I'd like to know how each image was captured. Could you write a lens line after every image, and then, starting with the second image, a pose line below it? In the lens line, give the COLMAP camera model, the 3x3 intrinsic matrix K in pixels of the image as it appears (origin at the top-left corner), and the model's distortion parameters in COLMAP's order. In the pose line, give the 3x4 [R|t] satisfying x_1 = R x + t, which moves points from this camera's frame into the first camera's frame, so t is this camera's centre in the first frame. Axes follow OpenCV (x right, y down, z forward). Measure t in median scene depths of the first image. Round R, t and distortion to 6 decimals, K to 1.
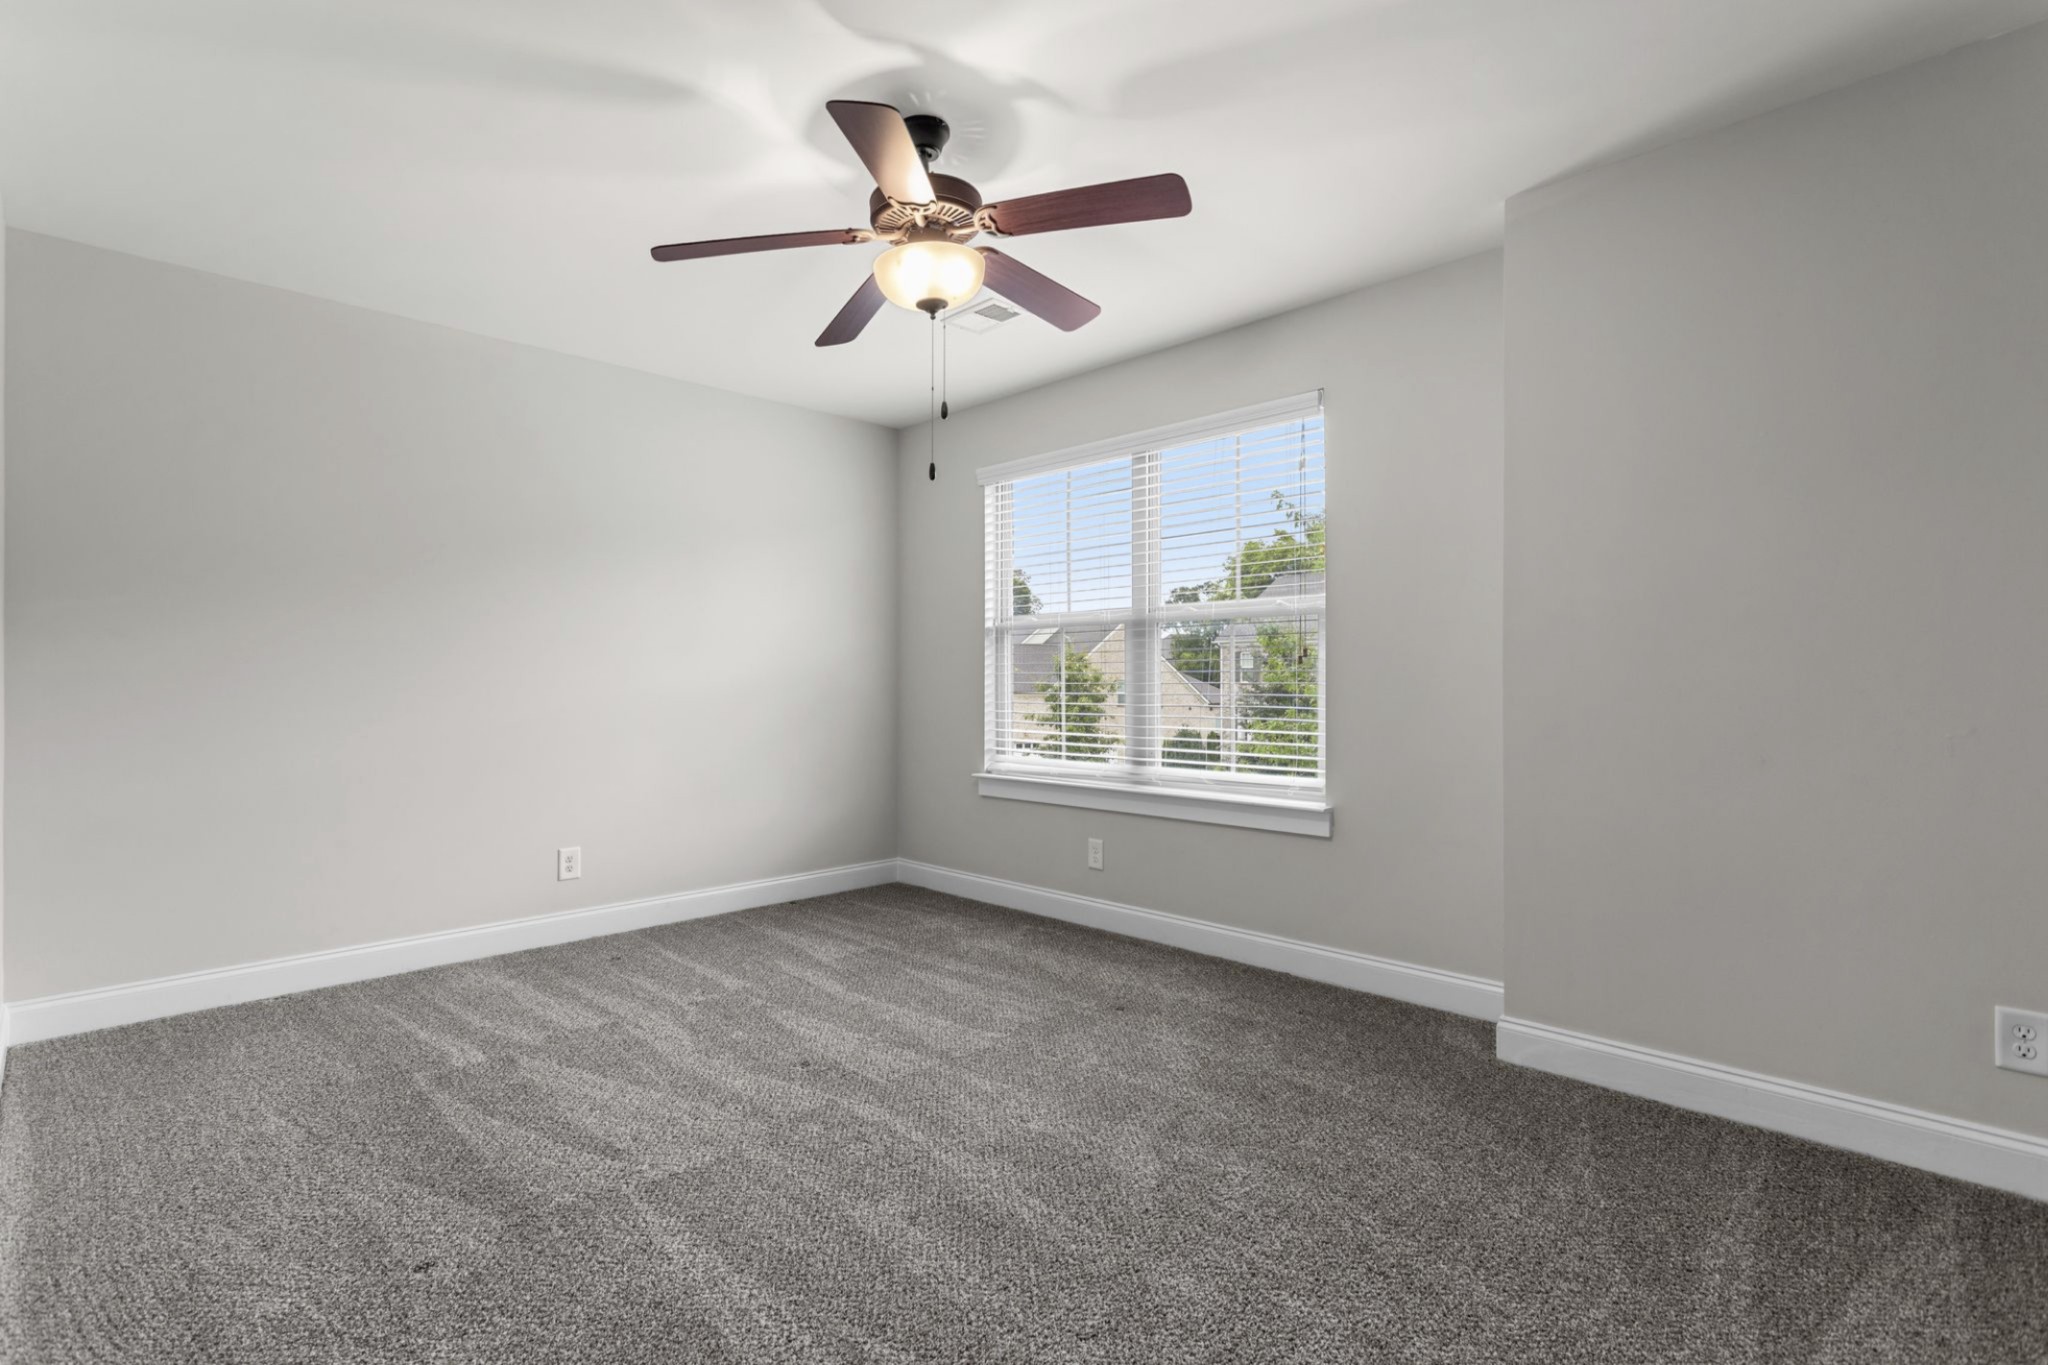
lens RADIAL K [[967.4, 0, 1037.8], [0, 967.4, 667.7], [0, 0, 1]] dist [0.002817, 0.001606]
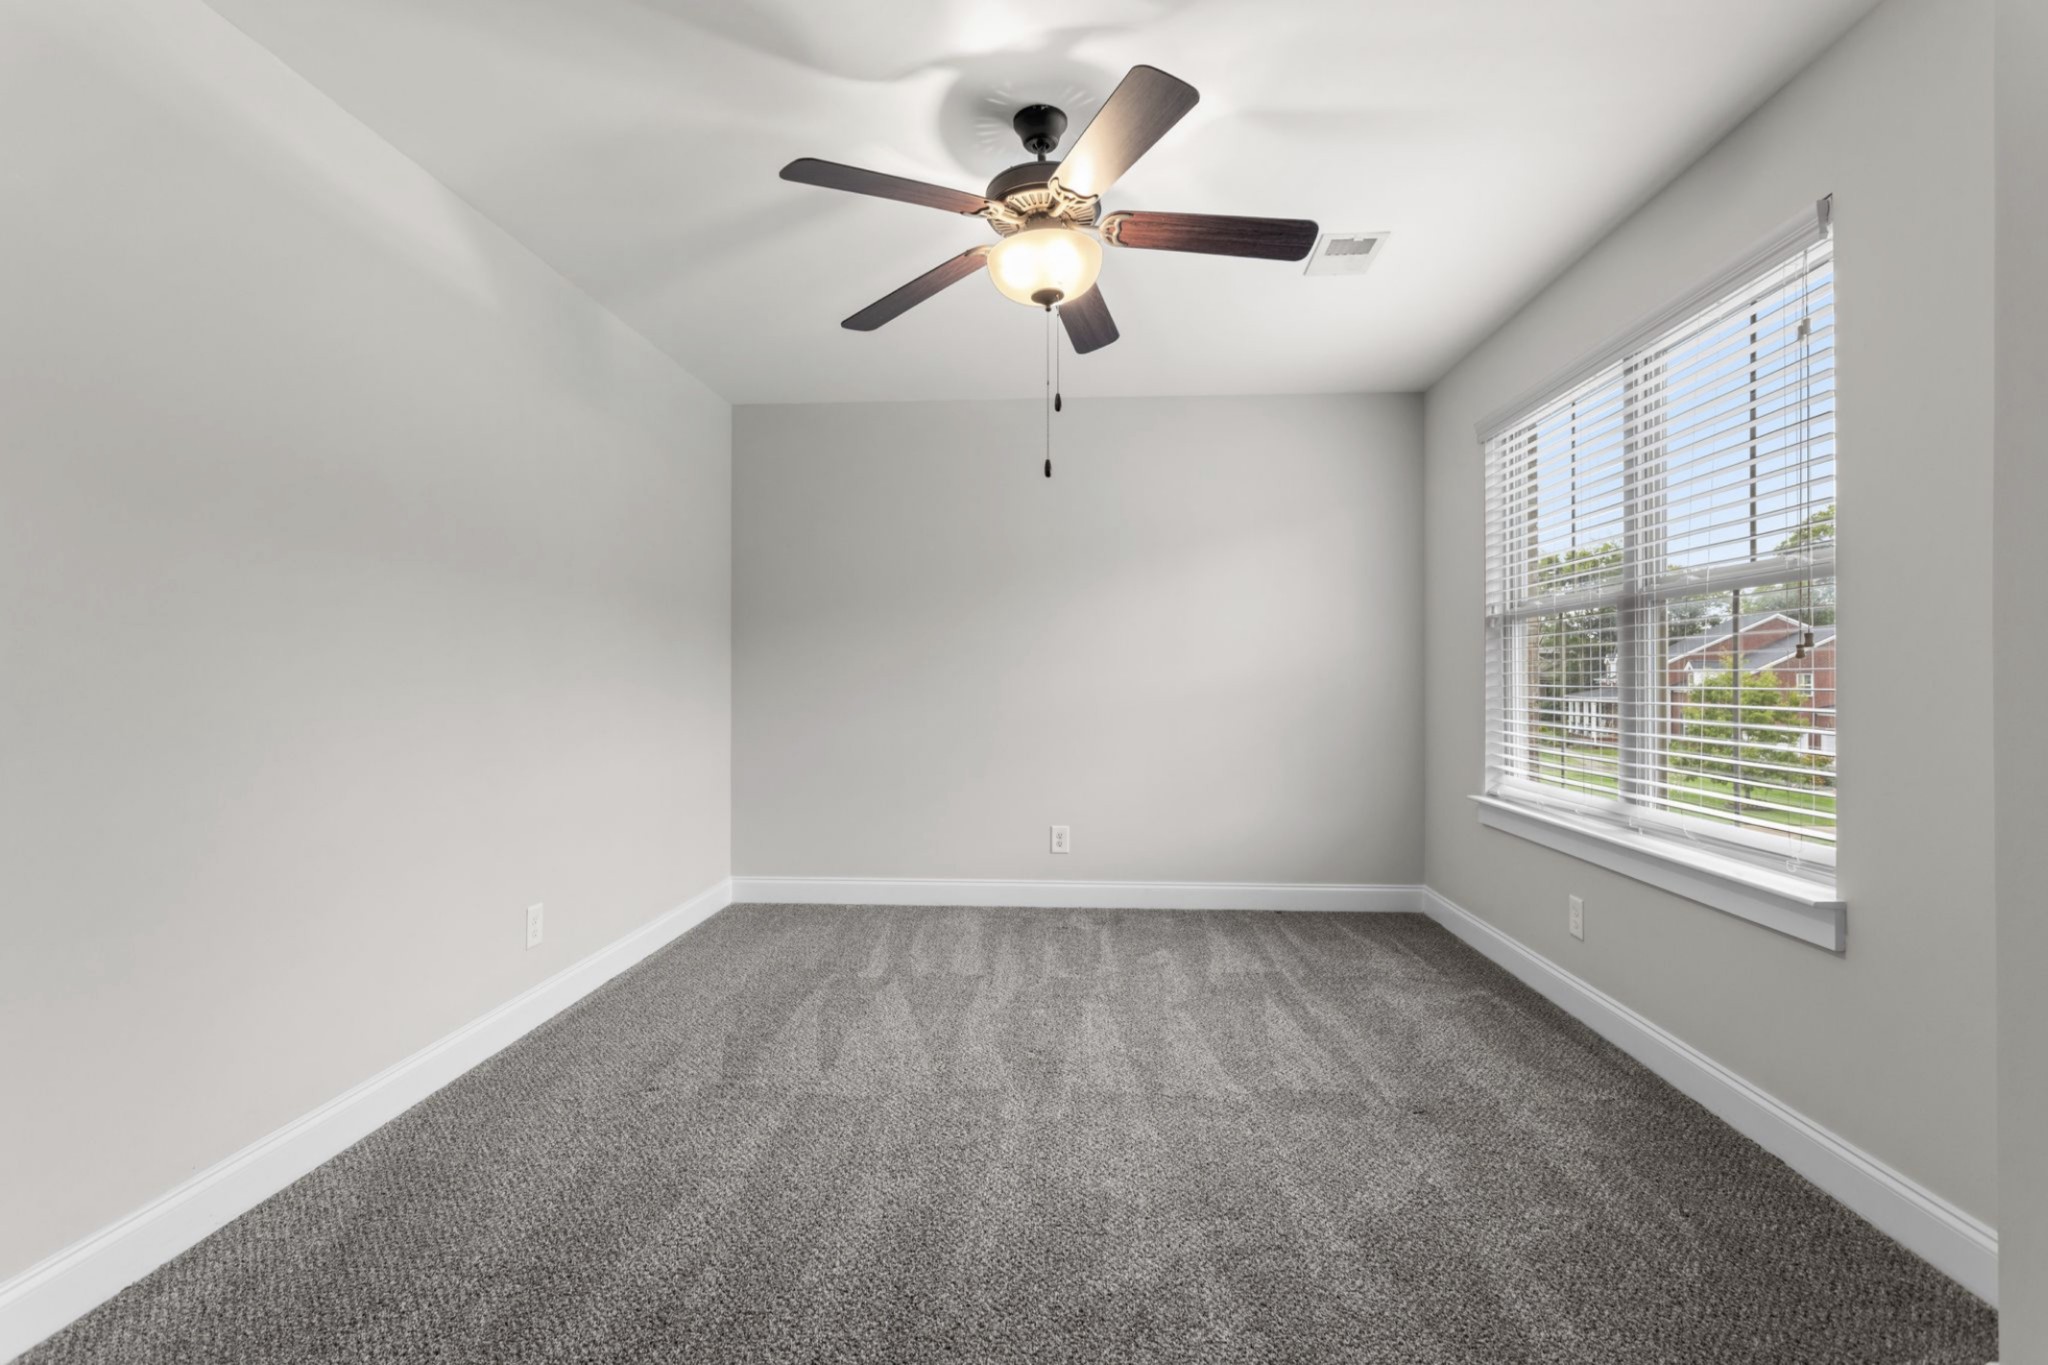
lens RADIAL K [[967.4, 0, 1009.9], [0, 967.4, 664.4], [0, 0, 1]] dist [0.002817, 0.001606]
pose [[0.662961, -0.009382, -0.748595, 0.411285], [0.008056, 0.999953, -0.005397, -0.000832], [0.748611, -0.002453, 0.663005, 0.228987]]
